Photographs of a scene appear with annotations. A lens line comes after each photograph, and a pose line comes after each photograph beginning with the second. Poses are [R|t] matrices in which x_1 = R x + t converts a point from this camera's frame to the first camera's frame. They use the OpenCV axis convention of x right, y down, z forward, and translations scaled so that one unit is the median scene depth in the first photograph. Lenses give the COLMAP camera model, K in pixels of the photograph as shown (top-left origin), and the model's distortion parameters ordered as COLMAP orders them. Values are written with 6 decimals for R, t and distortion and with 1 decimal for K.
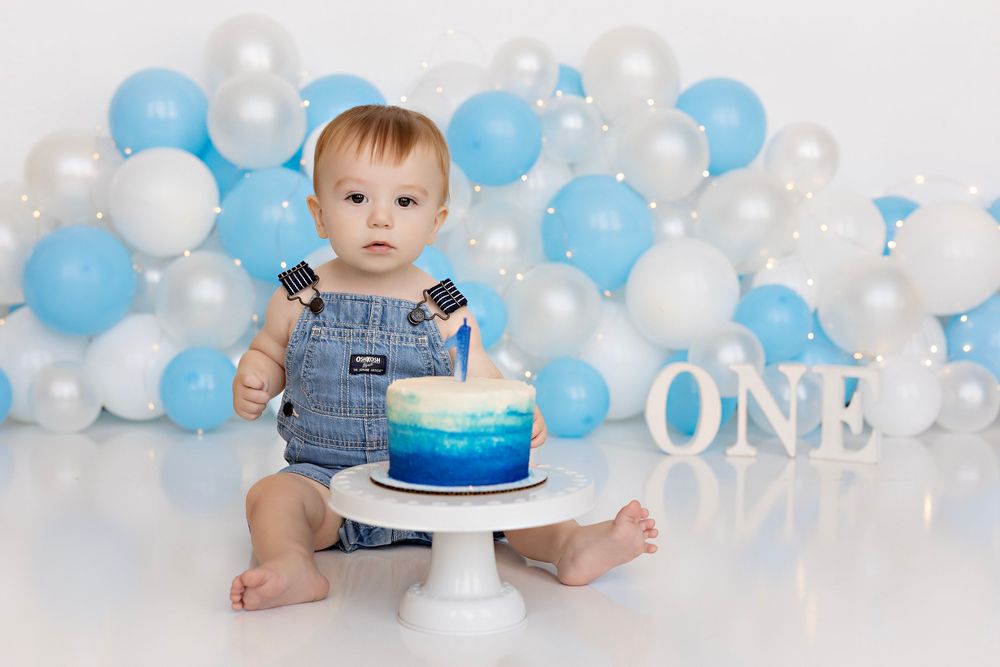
lens RADIAL K [[1450.5, 0, 470.2], [0, 1450.5, 358.2], [0, 0, 1]] dist [-0.000338, -0.003110]
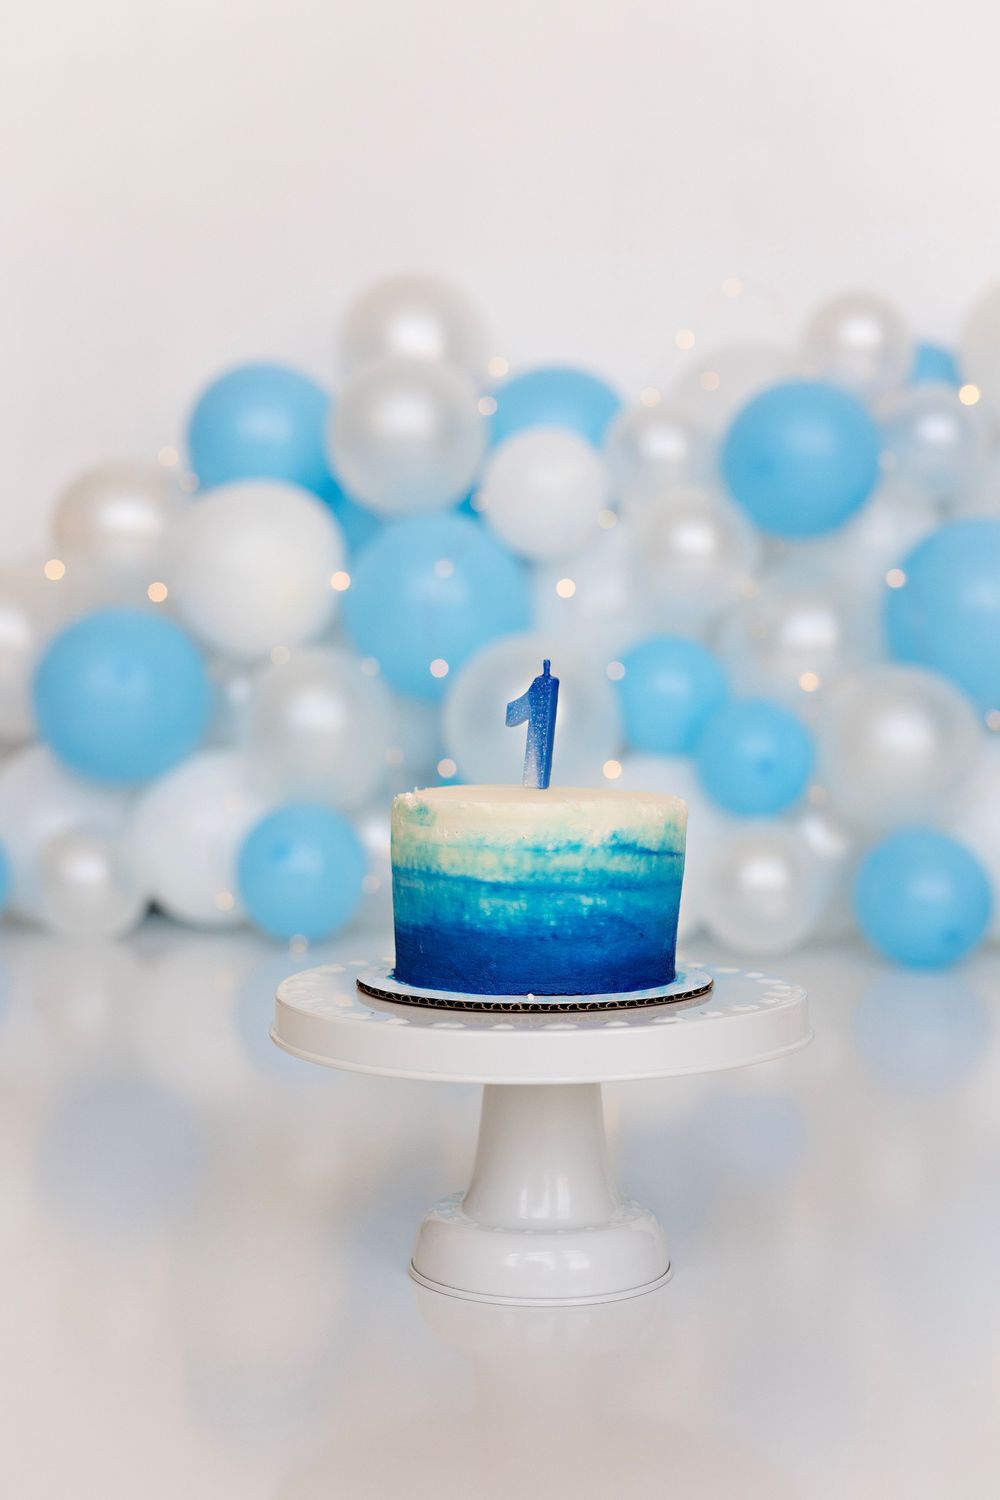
lens RADIAL K [[2128.8, 0, 500.0], [0, 2128.8, 750.0], [0, 0, 1]] dist [-0.006274, -0.028099]
pose [[0.982977, 0.006802, -0.183601, 0.119439], [-0.018825, 0.997784, -0.063821, 0.051620], [0.182760, 0.066191, 0.980927, 0.287841]]
